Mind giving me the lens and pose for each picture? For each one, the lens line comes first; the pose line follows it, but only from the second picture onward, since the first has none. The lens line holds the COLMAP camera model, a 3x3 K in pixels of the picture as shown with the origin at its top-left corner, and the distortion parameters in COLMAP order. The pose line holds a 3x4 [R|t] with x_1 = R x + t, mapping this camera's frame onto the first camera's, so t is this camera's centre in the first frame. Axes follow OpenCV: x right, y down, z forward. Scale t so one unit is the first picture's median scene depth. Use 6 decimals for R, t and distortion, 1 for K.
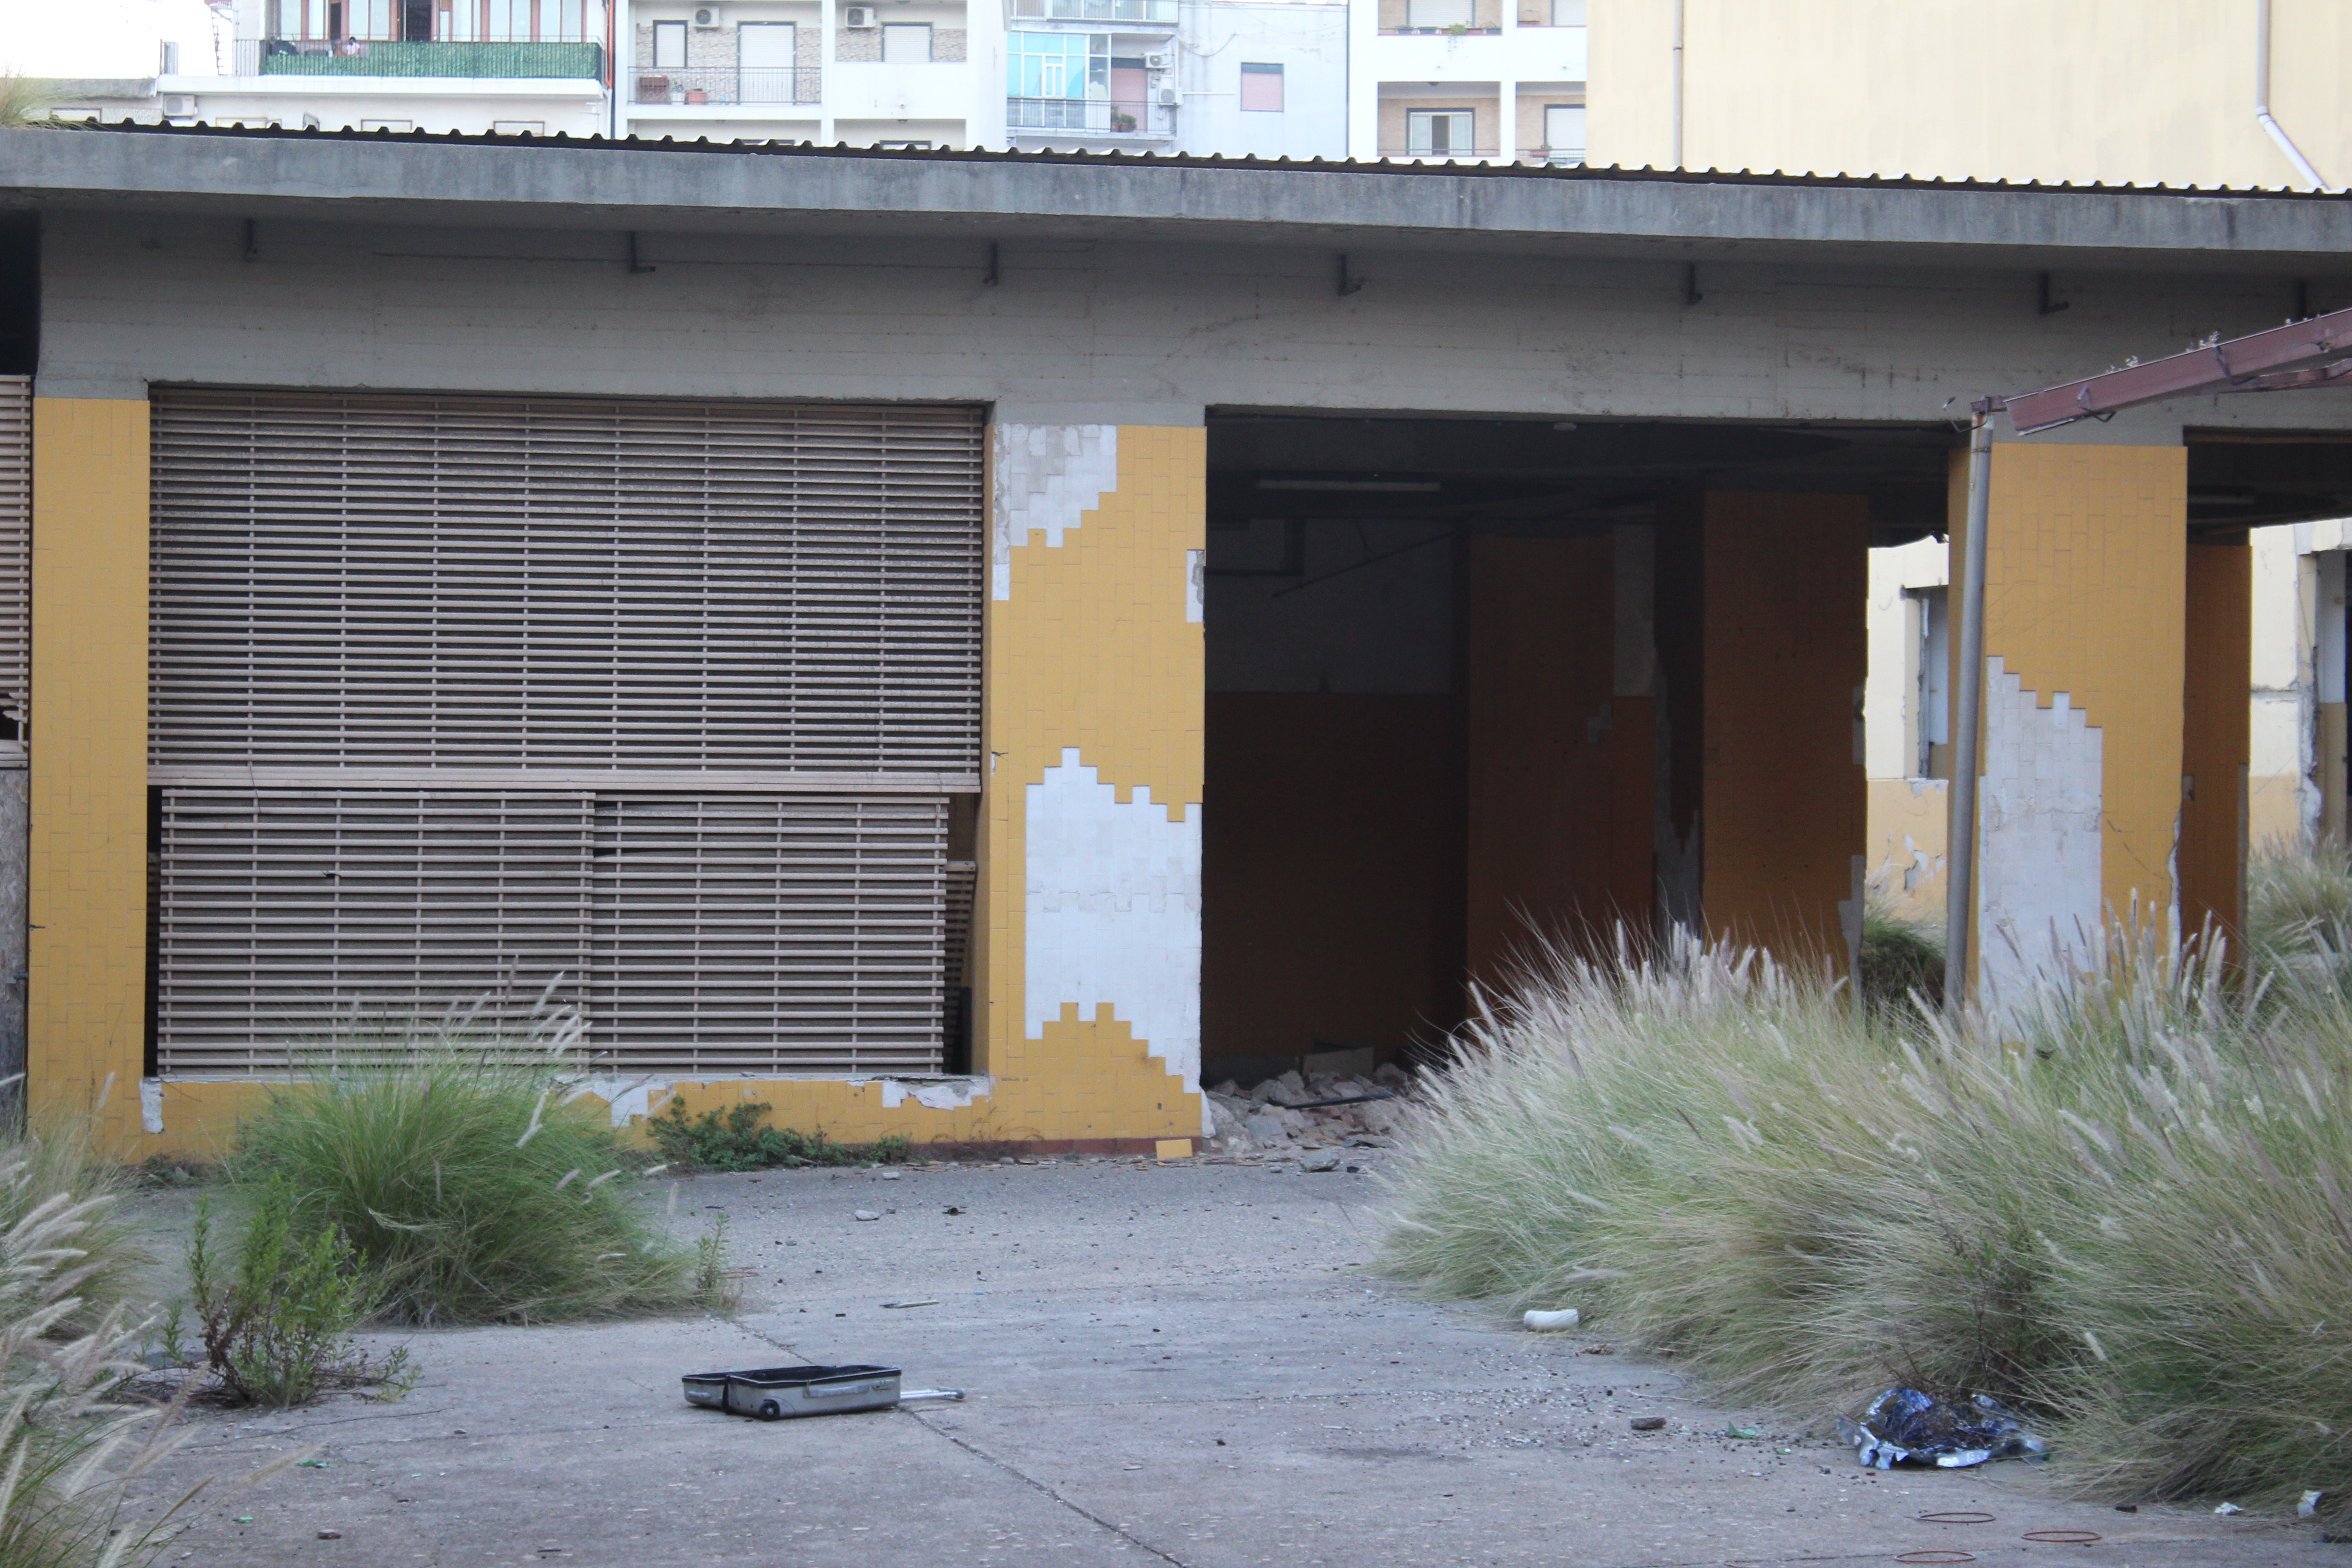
lens RADIAL K [[5630.3, 0, 1166.0], [0, 5630.3, 786.7], [0, 0, 1]] dist [0.121933, 0.000000]
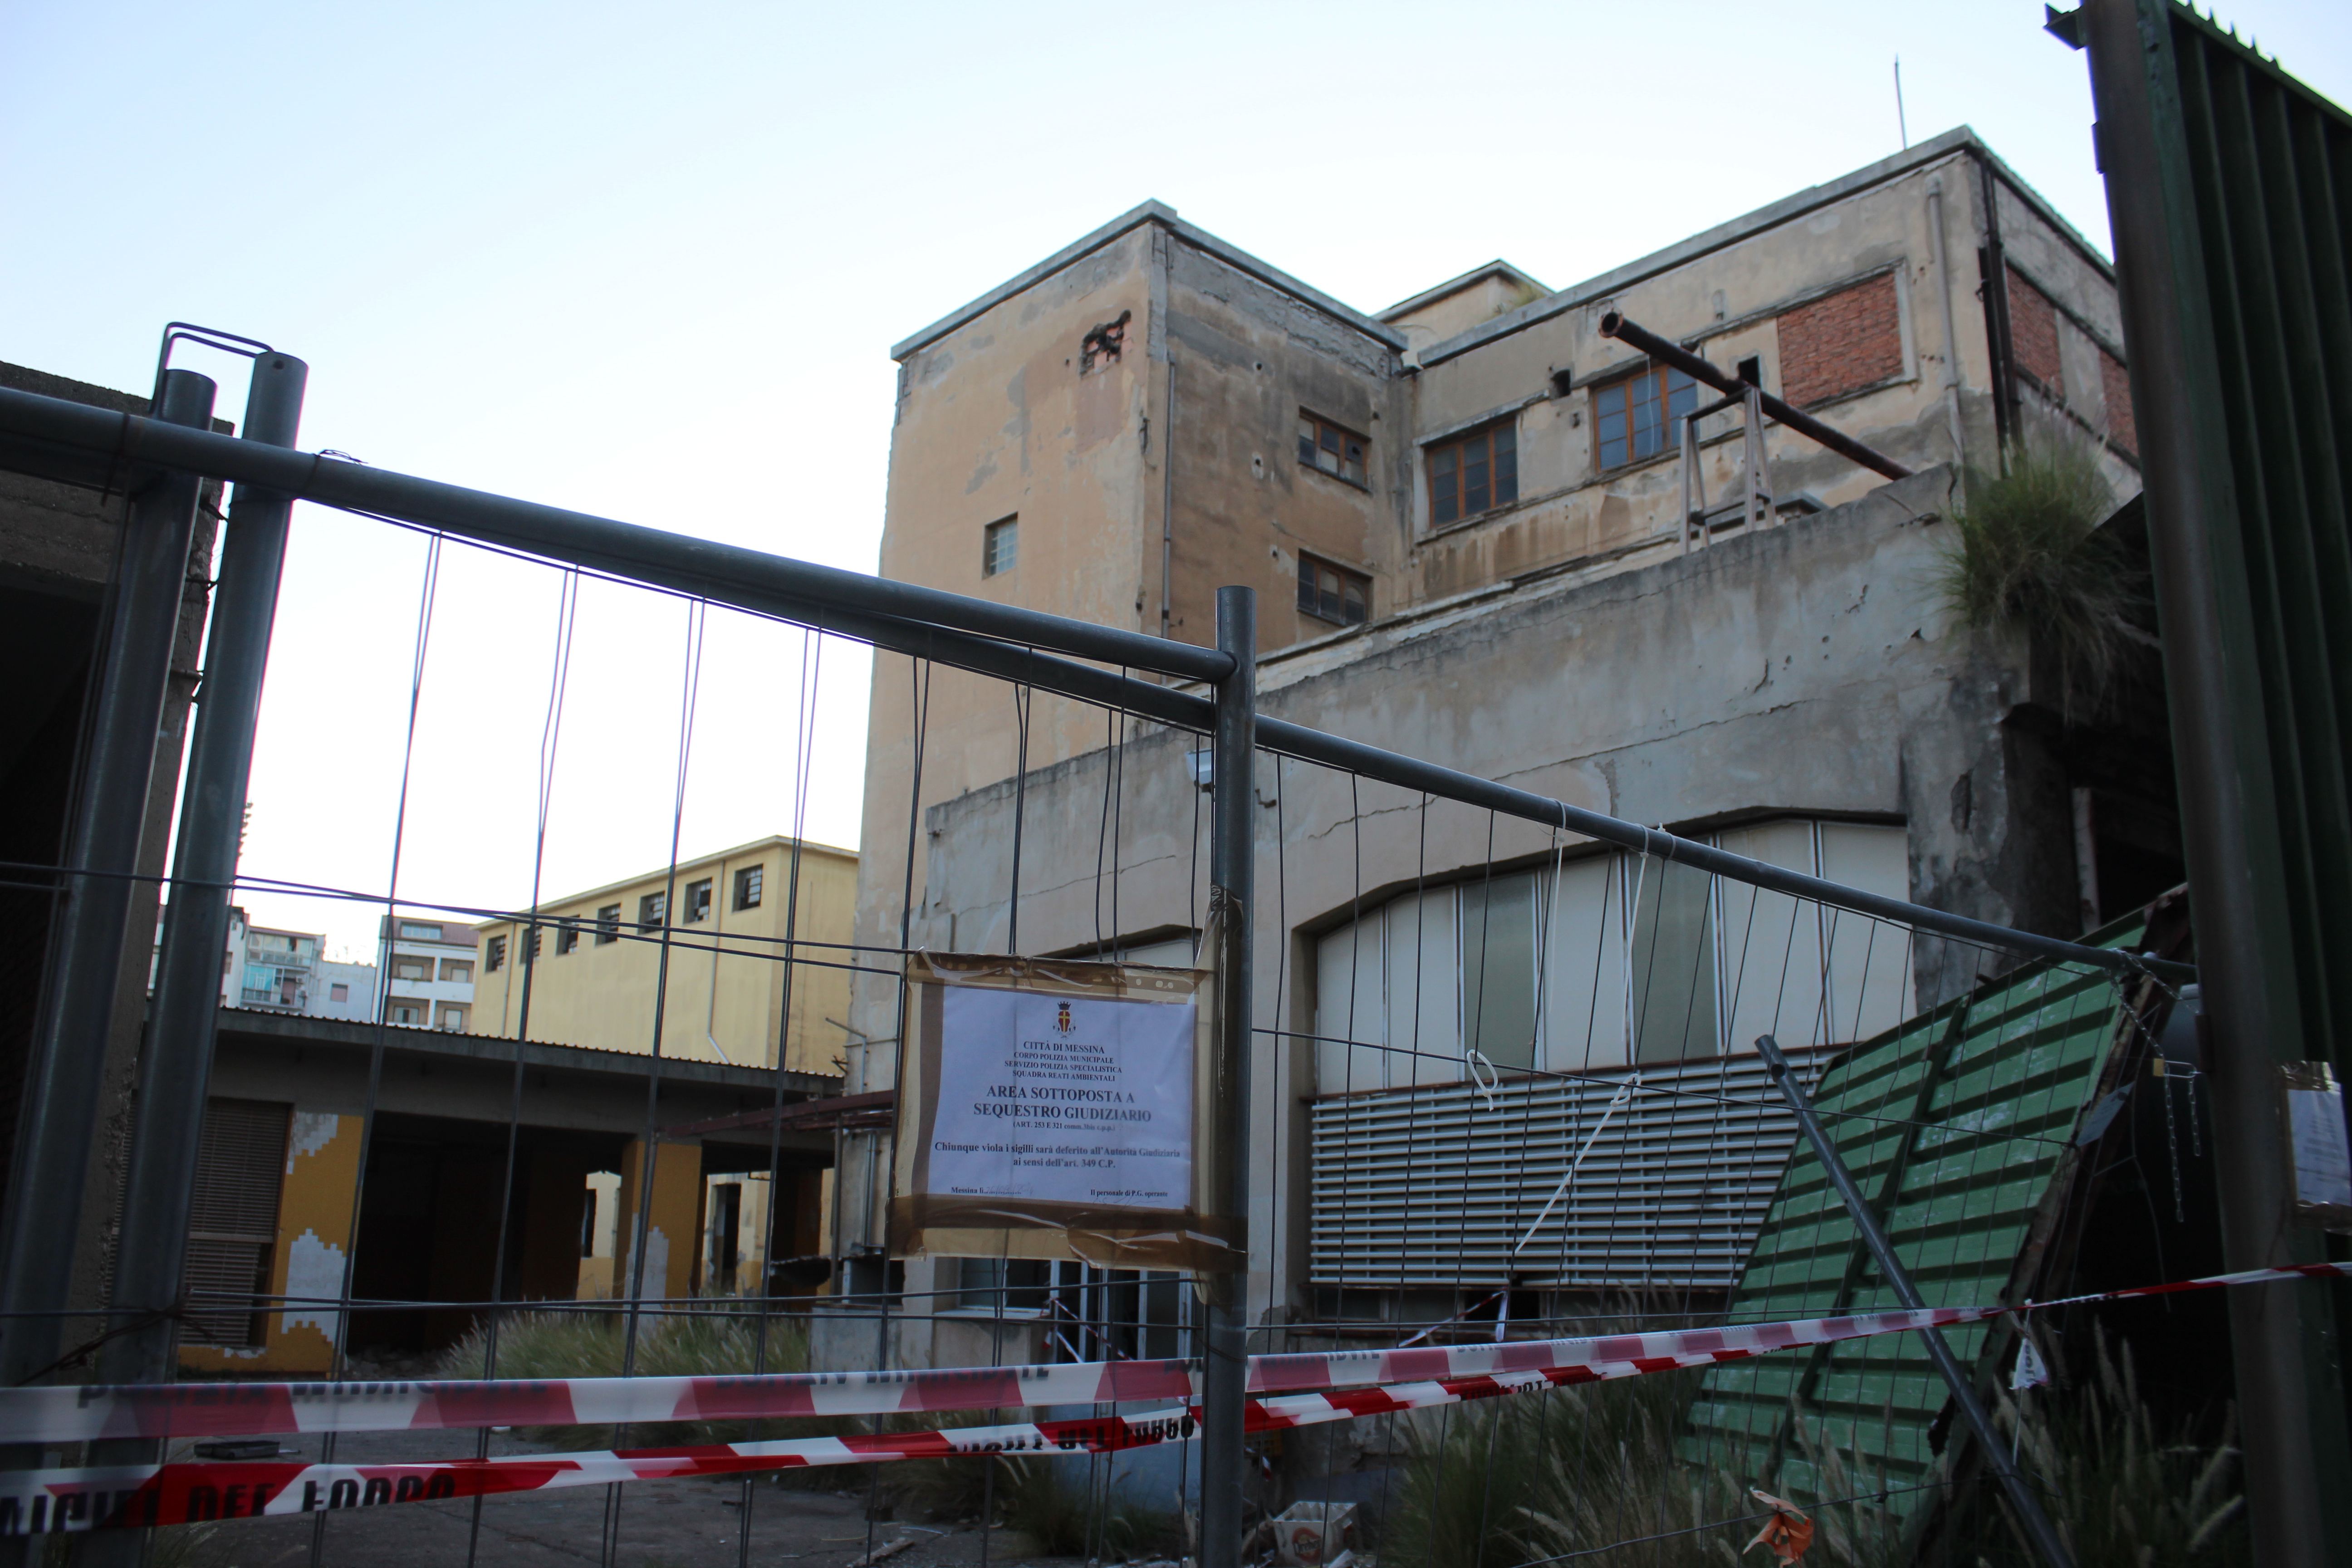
lens RADIAL K [[1955.0, 0, 1163.7], [0, 1955.0, 796.5], [0, 0, 1]] dist [-0.167990, 0.147533]
pose [[0.905698, 0.121686, 0.406083, -0.040123], [-0.021073, 0.969656, -0.243565, 0.004921], [-0.423399, 0.212039, 0.880780, -0.059683]]
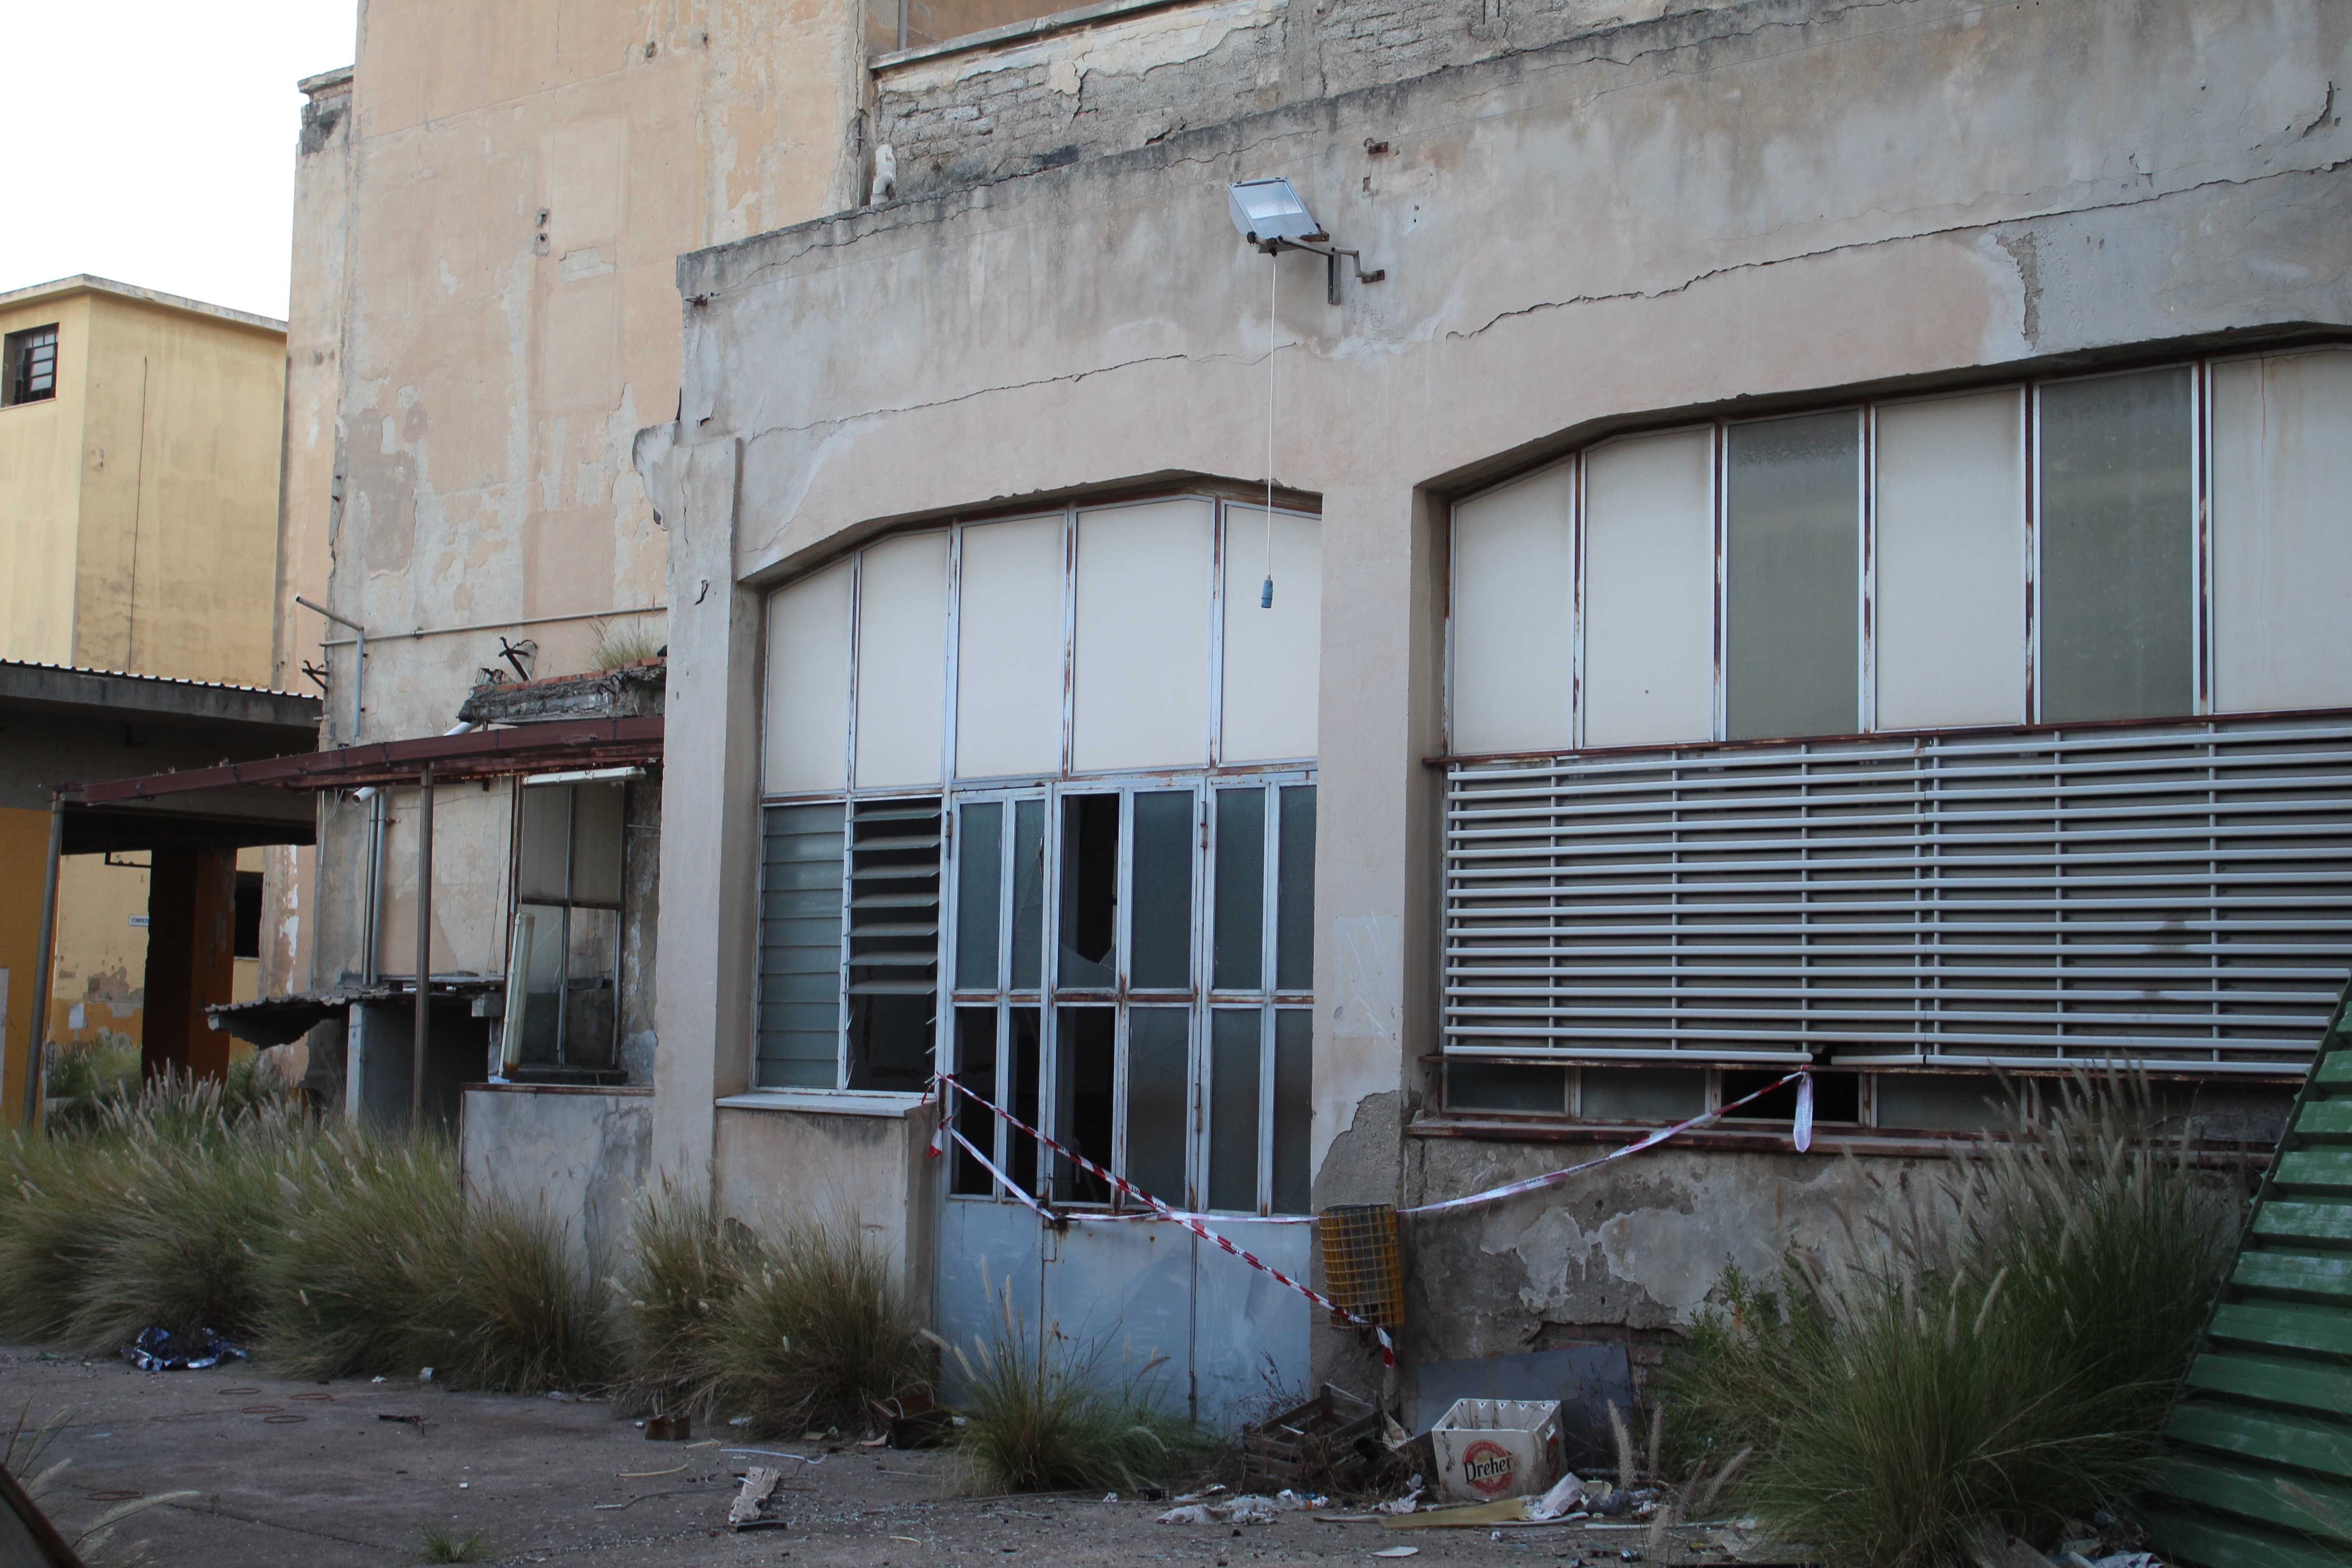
lens RADIAL K [[3176.4, 0, 1173.6], [0, 3176.4, 793.6], [0, 0, 1]] dist [-0.033281, 0.000000]
pose [[0.823794, 0.058665, 0.563846, -0.099320], [-0.019443, 0.996970, -0.075321, 0.002477], [-0.566556, 0.051086, 0.822438, -0.021063]]
